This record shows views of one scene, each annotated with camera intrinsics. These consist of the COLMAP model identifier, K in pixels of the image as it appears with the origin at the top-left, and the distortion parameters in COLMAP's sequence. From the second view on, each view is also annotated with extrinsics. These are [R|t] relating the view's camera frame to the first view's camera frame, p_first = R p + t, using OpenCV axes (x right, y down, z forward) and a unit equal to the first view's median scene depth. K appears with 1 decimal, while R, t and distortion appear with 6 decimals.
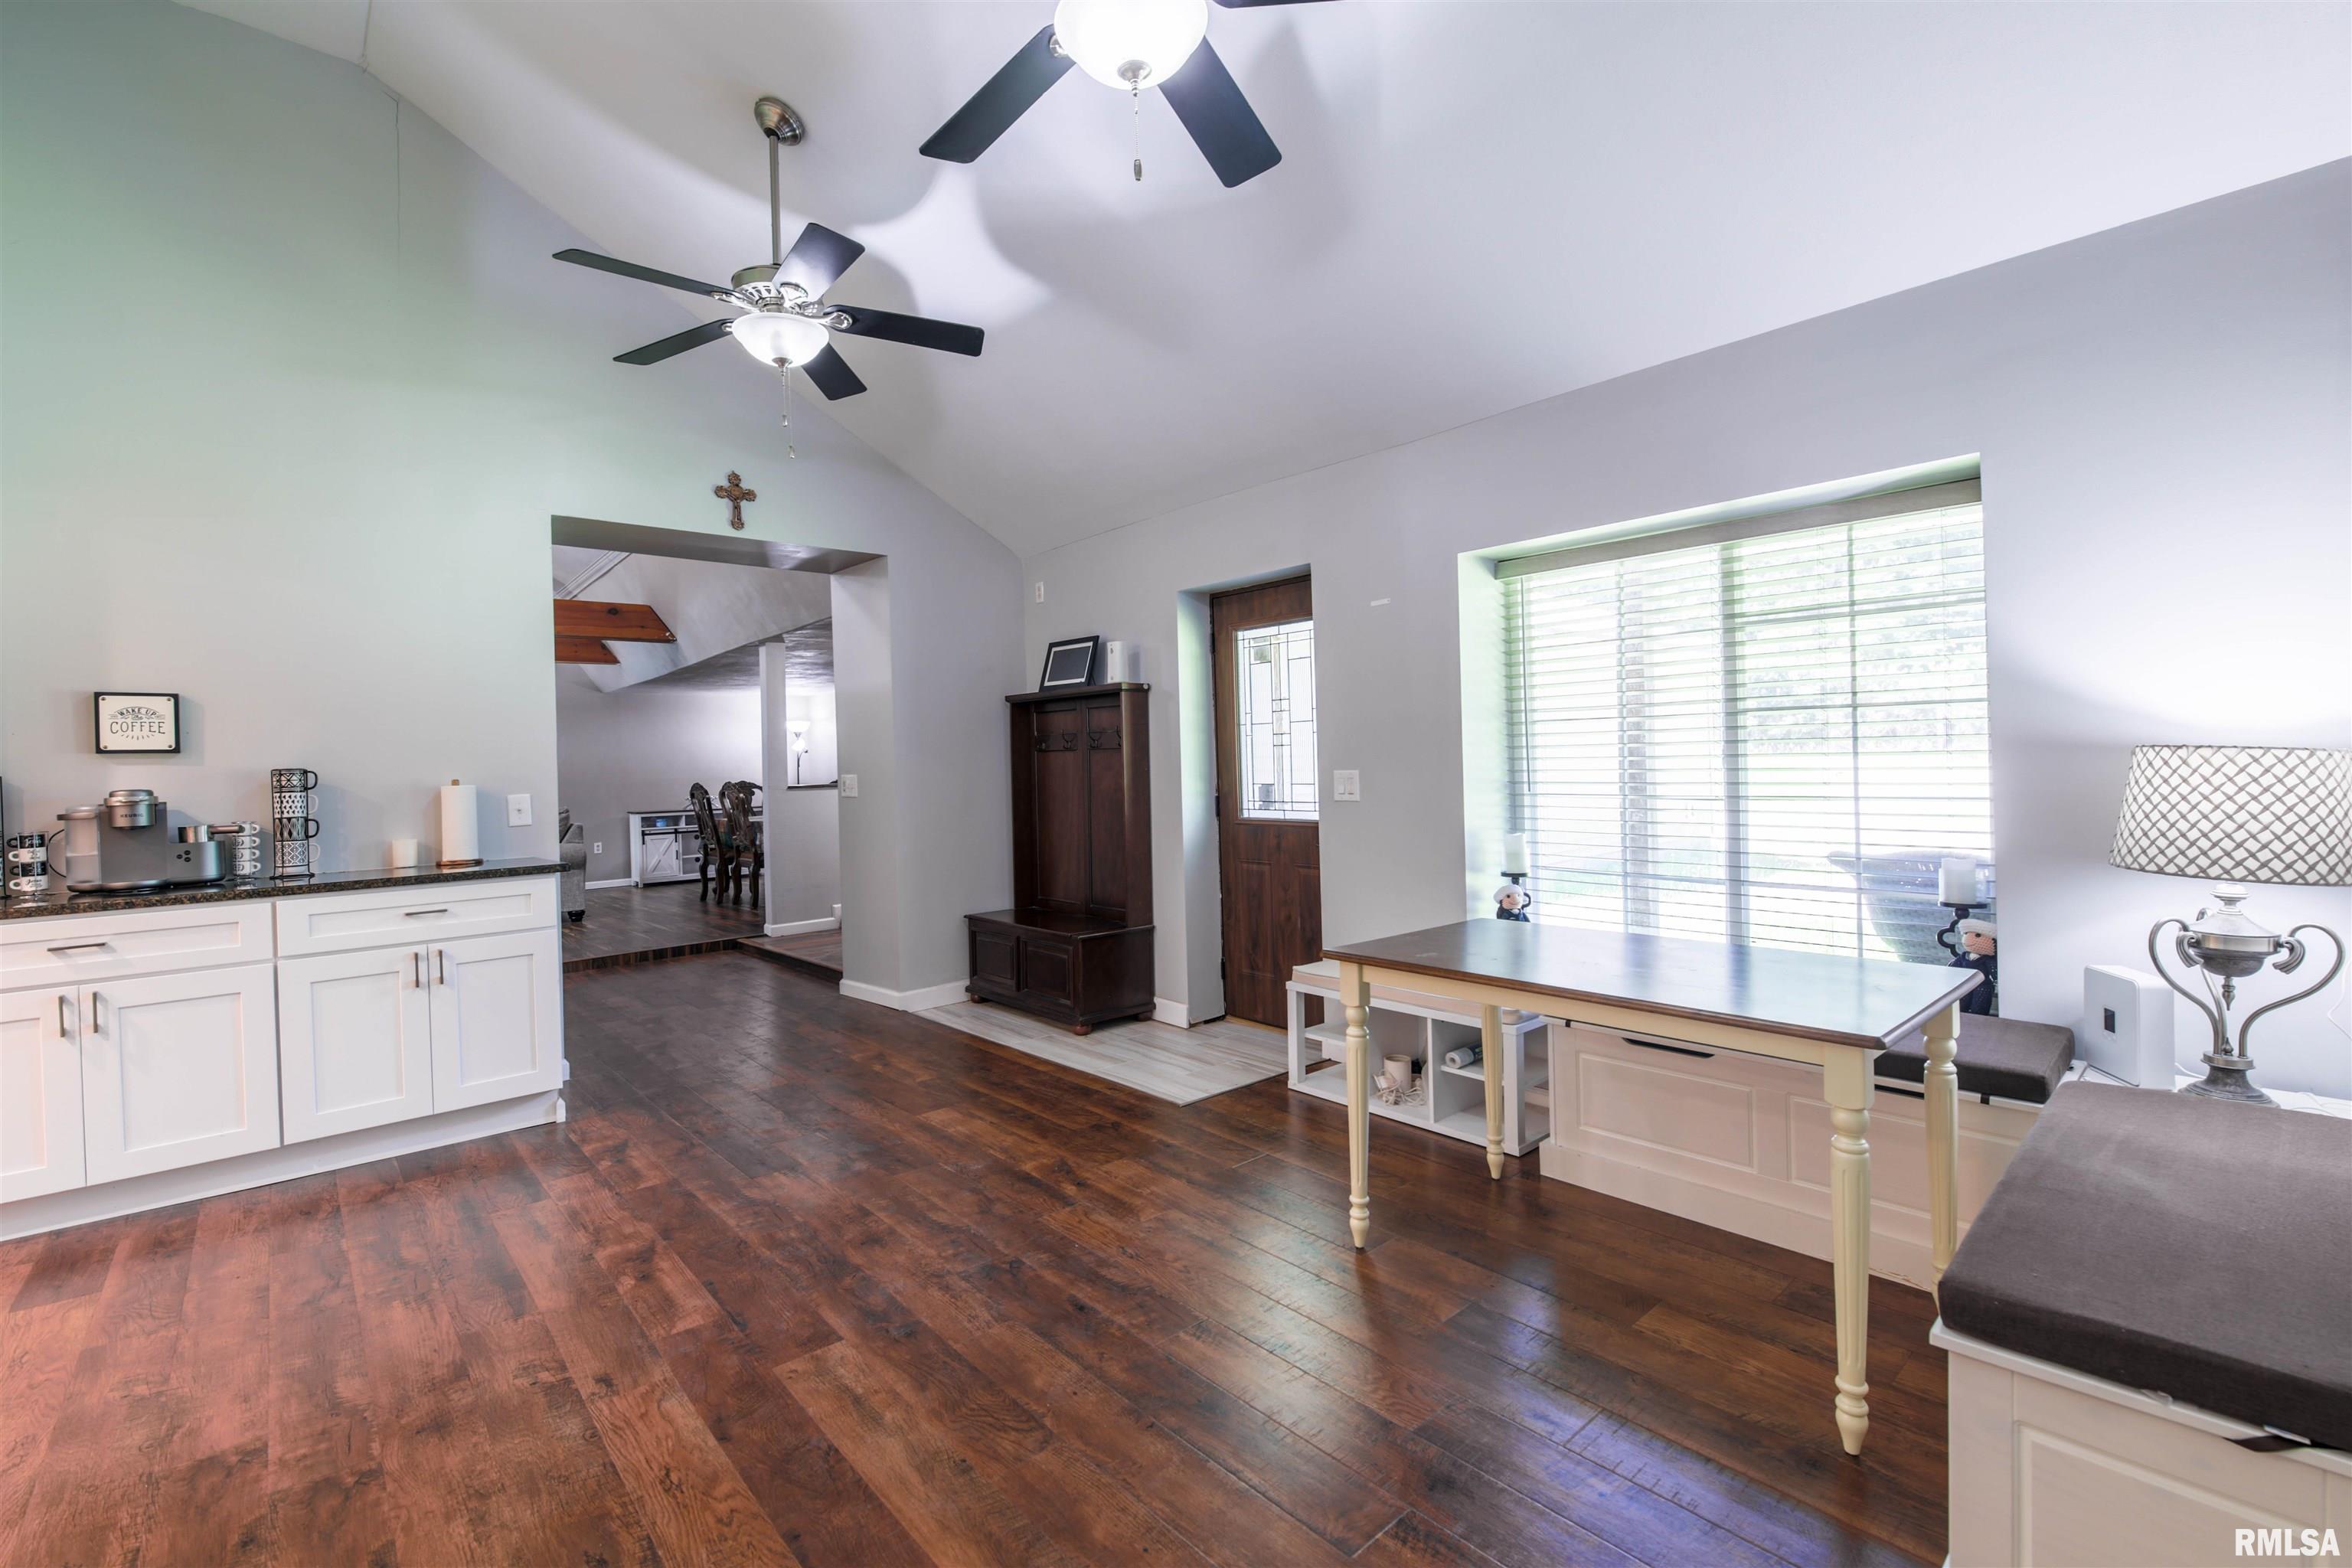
lens RADIAL K [[1013.6, 0, 1170.2], [0, 1013.6, 766.3], [0, 0, 1]] dist [-0.003555, -0.003891]
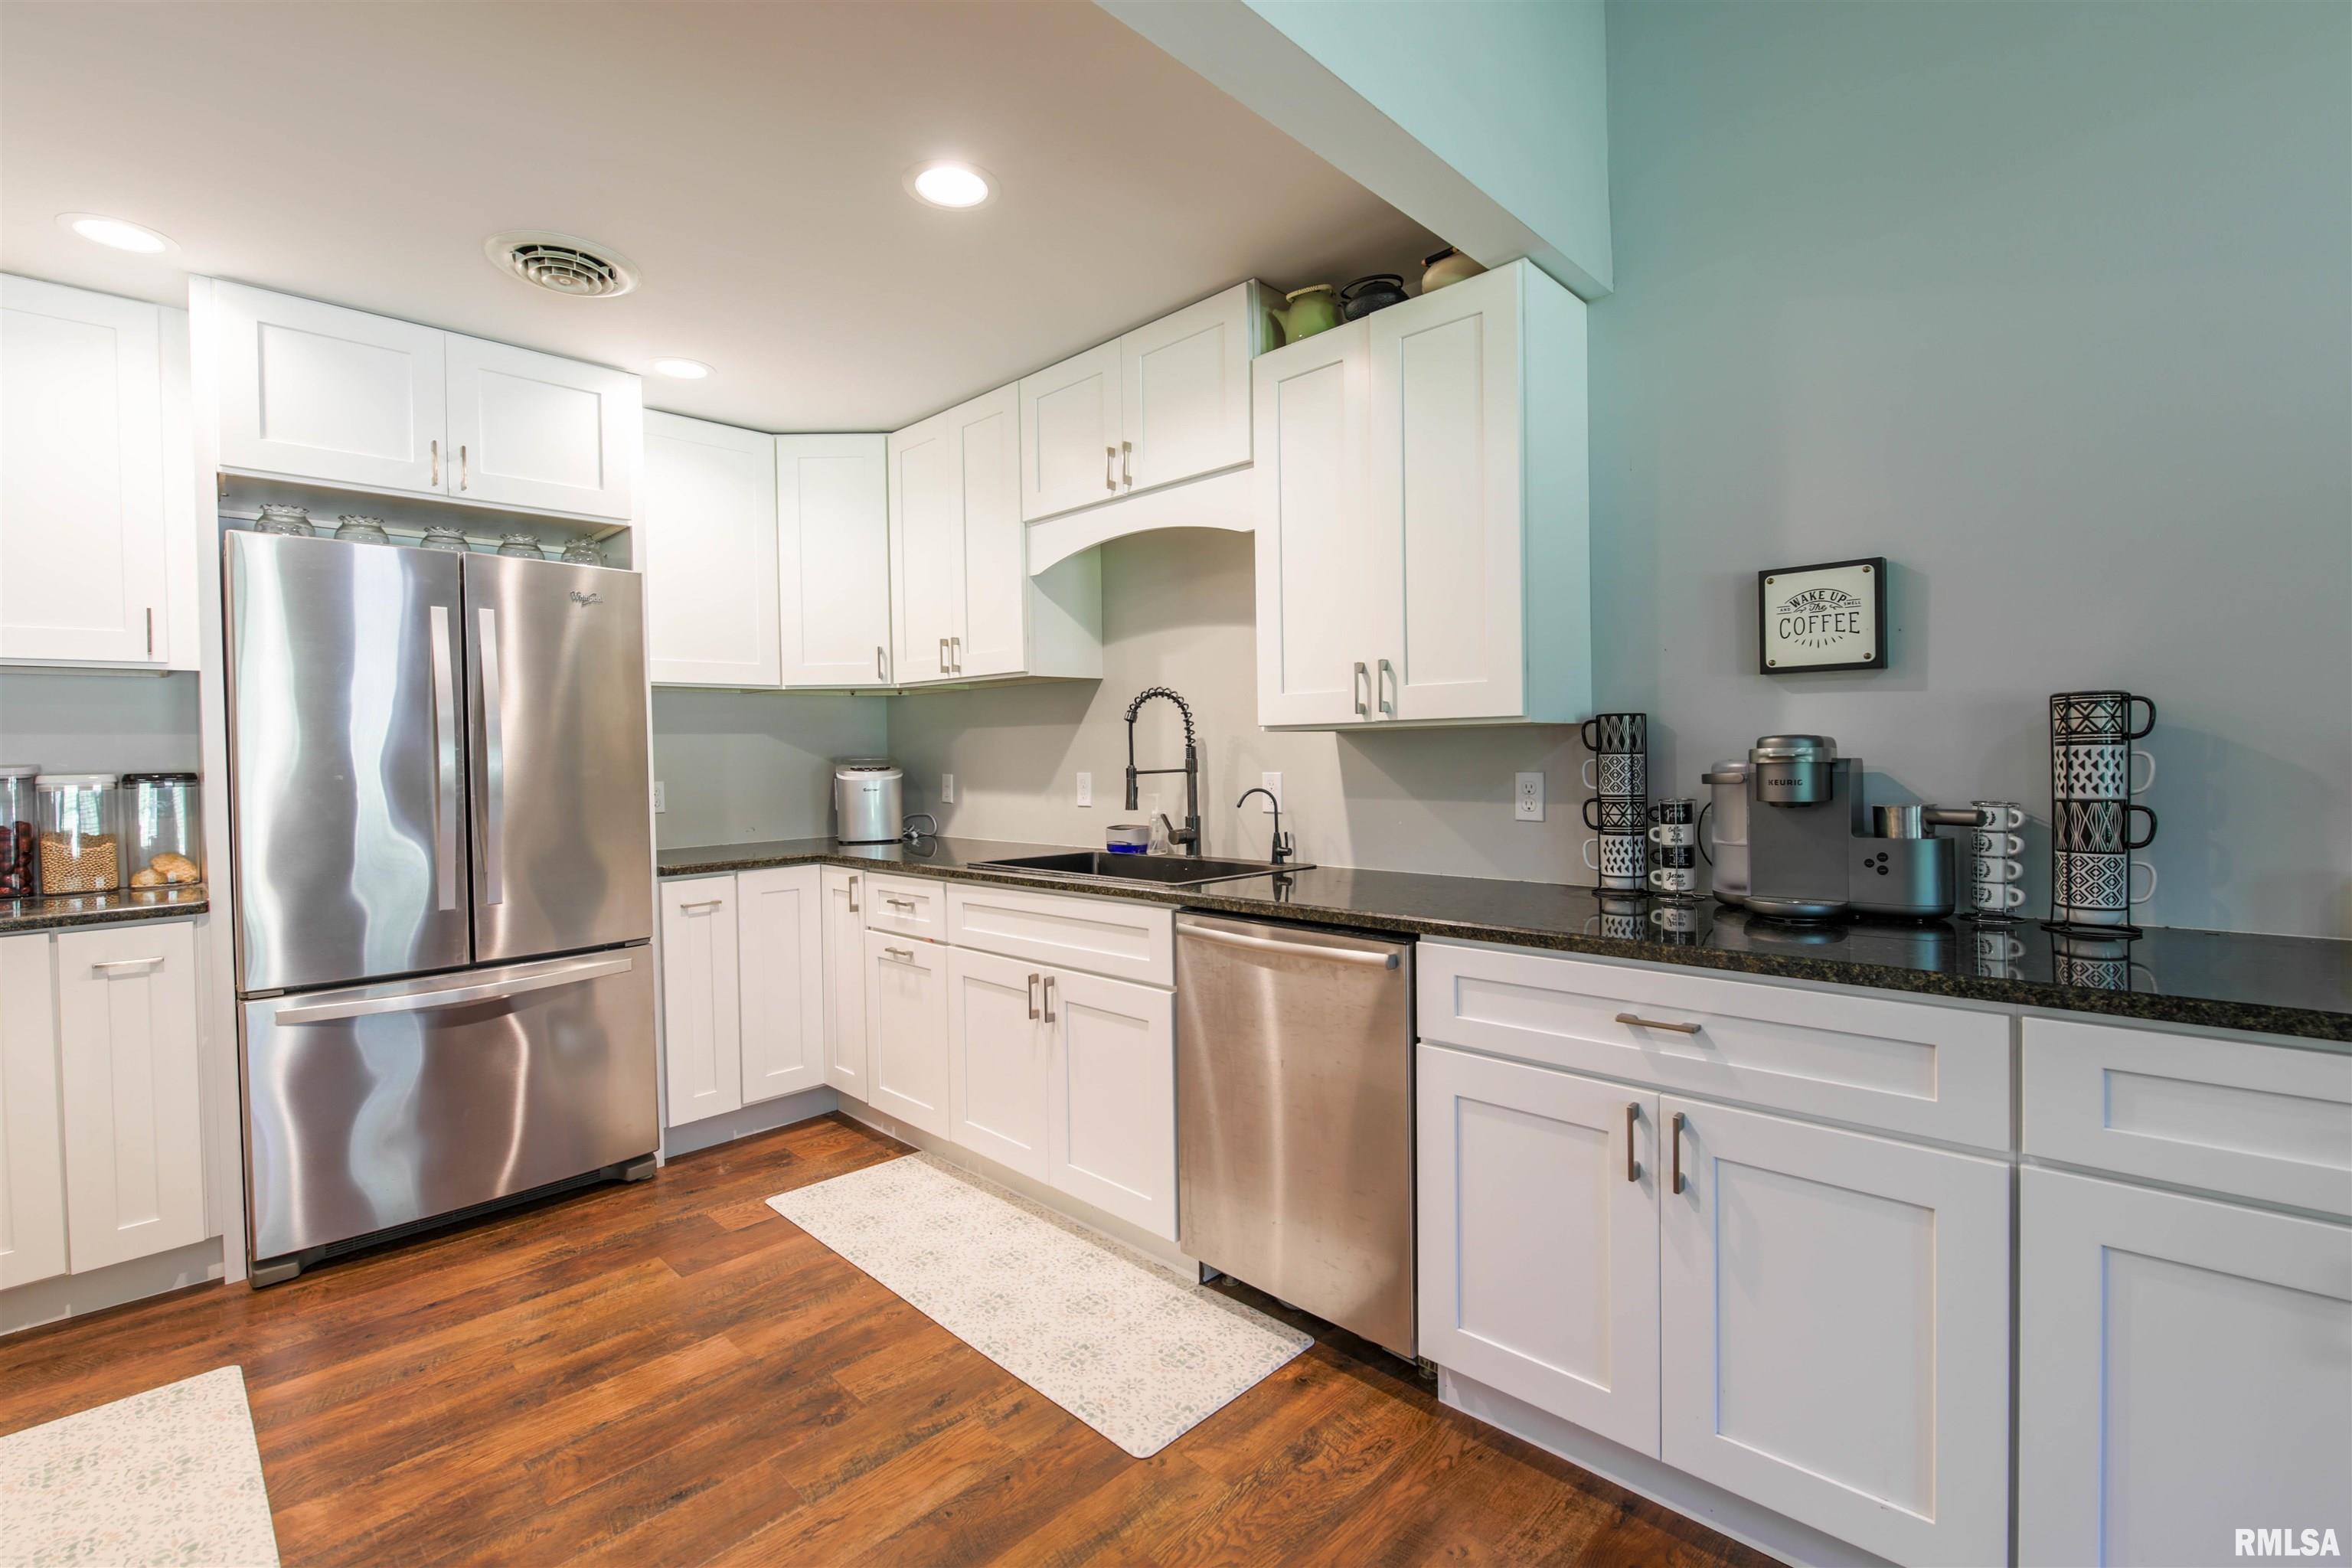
lens RADIAL K [[1013.6, 0, 1170.2], [0, 1013.6, 766.3], [0, 0, 1]] dist [-0.003555, -0.003891]
pose [[0.067273, 0.041368, -0.996877, -0.488564], [0.014122, 0.999000, 0.042410, 0.011653], [0.997635, -0.016931, 0.066622, 0.606833]]
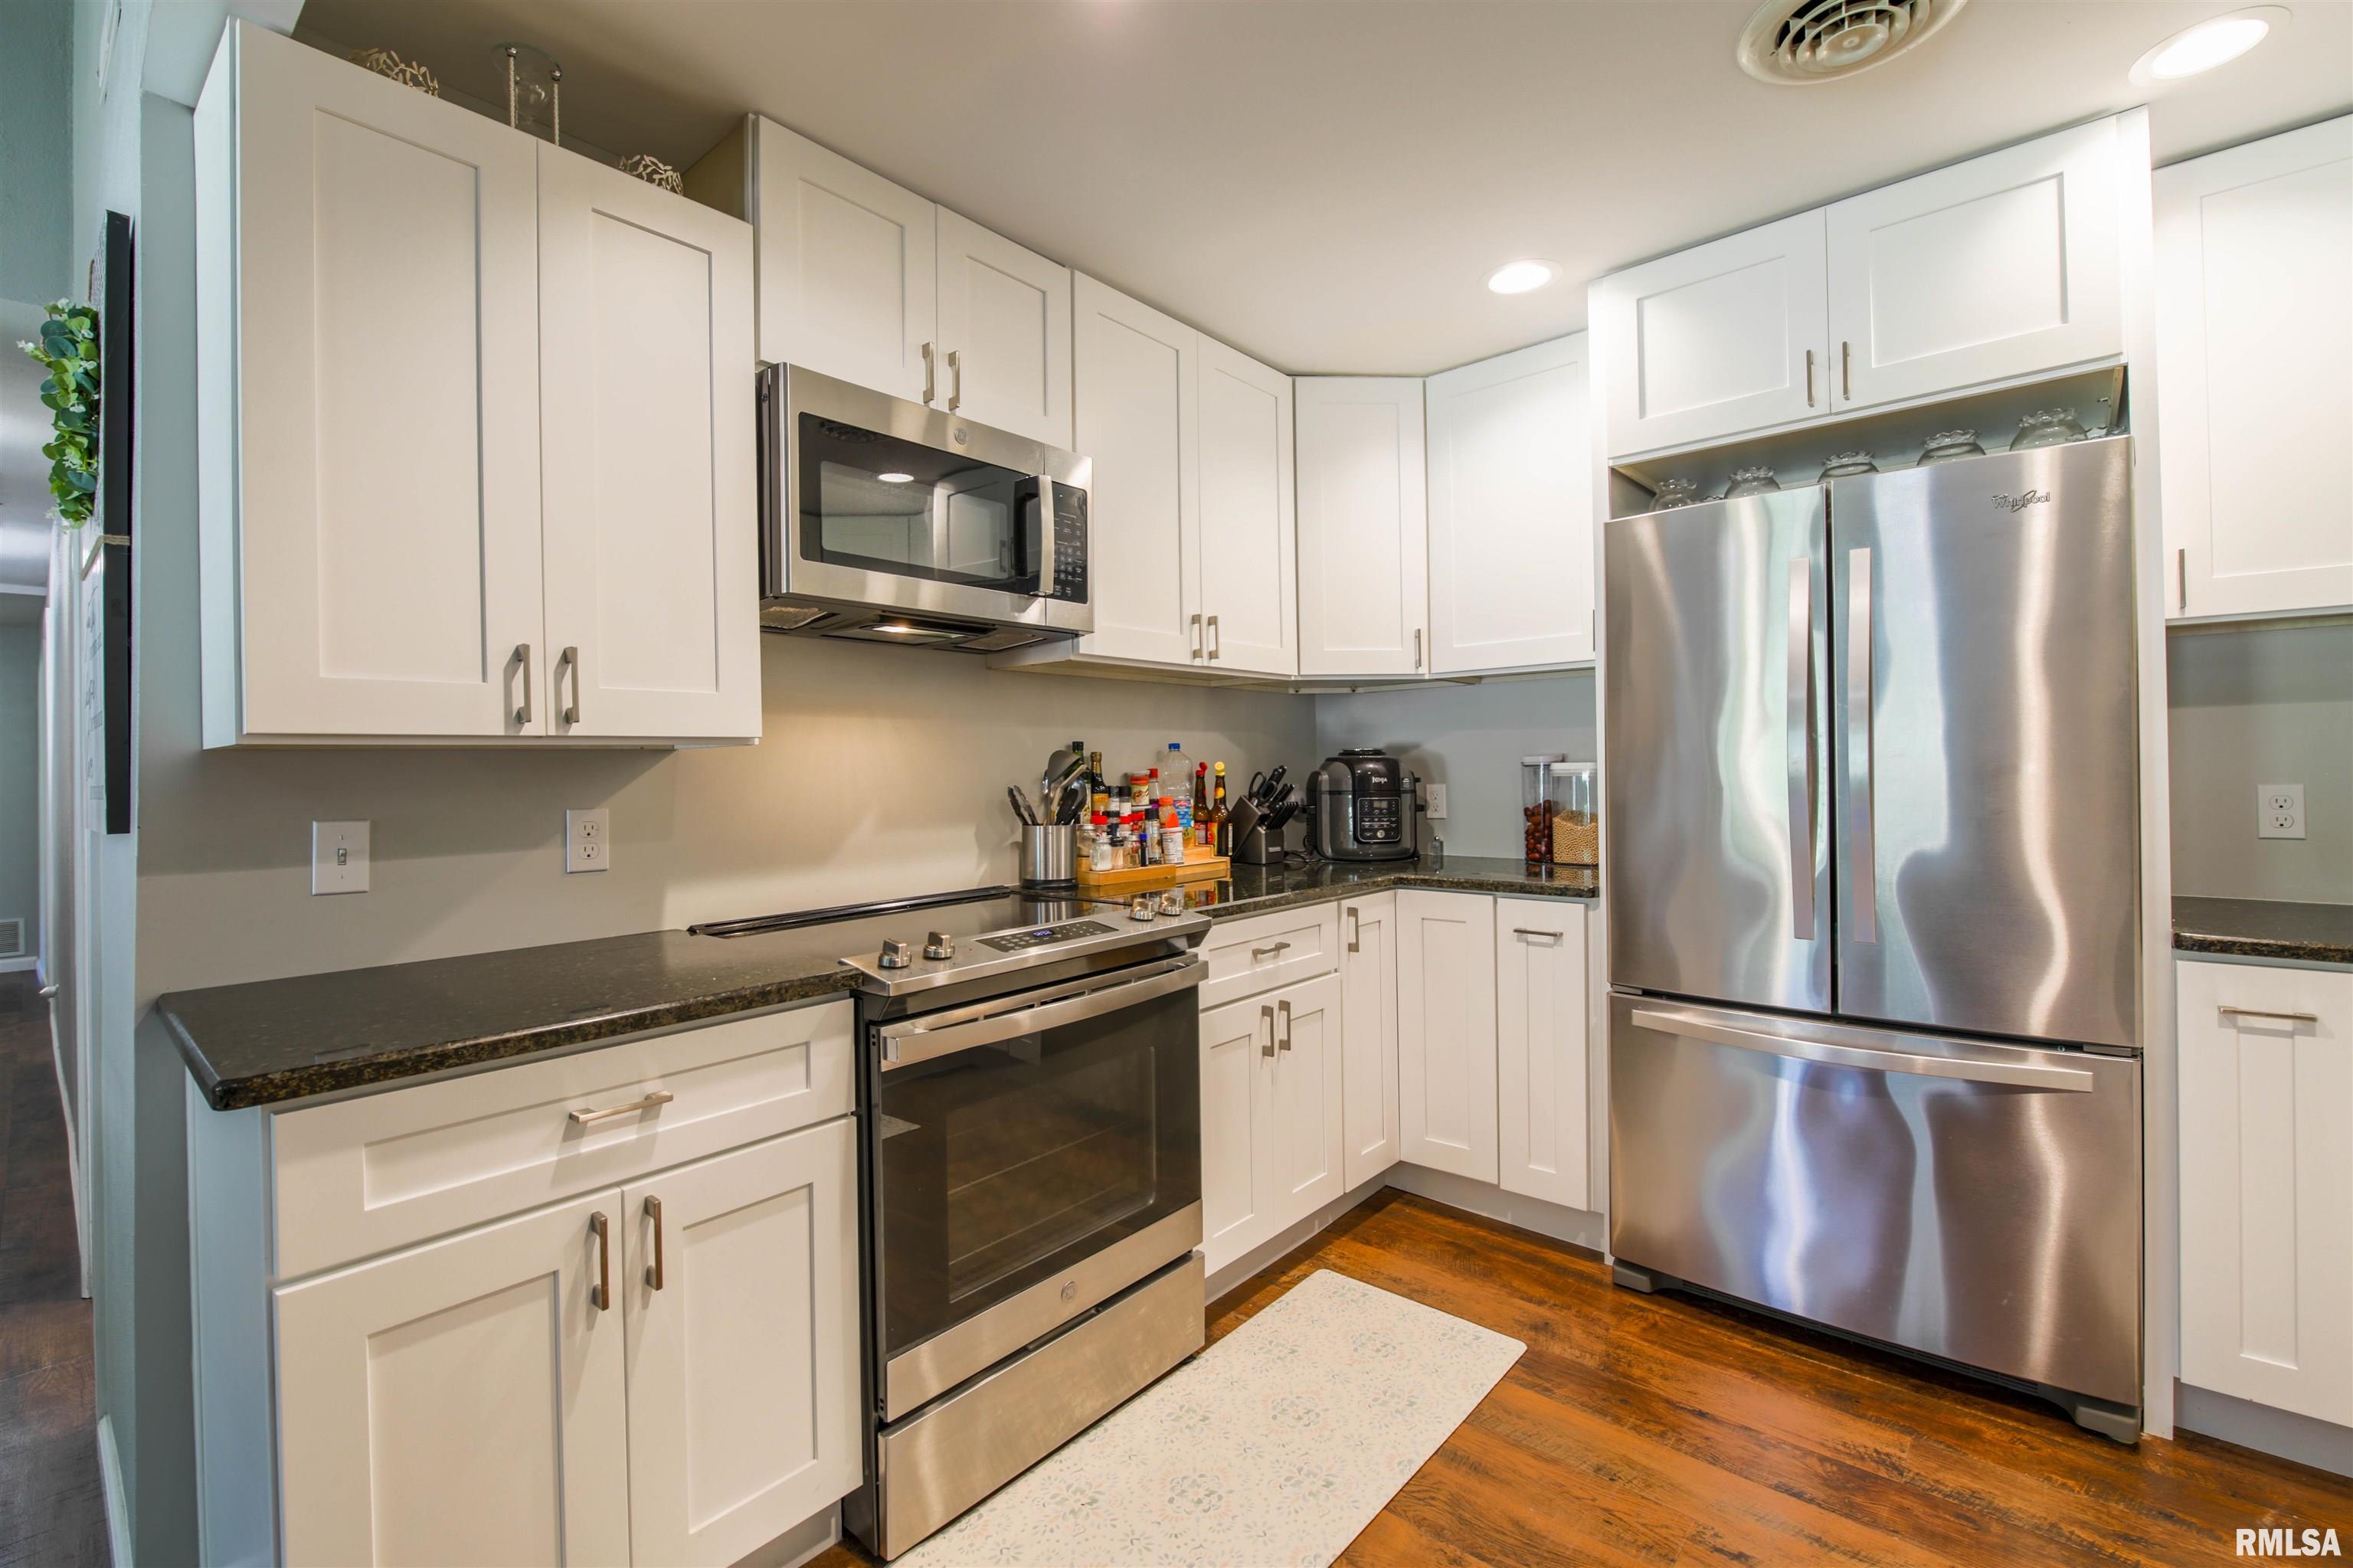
lens RADIAL K [[1014.1, 0, 1170.7], [0, 1014.1, 766.3], [0, 0, 1]] dist [-0.003555, -0.003891]
pose [[-0.992219, 0.041502, -0.117387, -0.852839], [0.041152, 0.999138, 0.005408, 0.022969], [0.117510, 0.000535, -0.993072, 0.672638]]
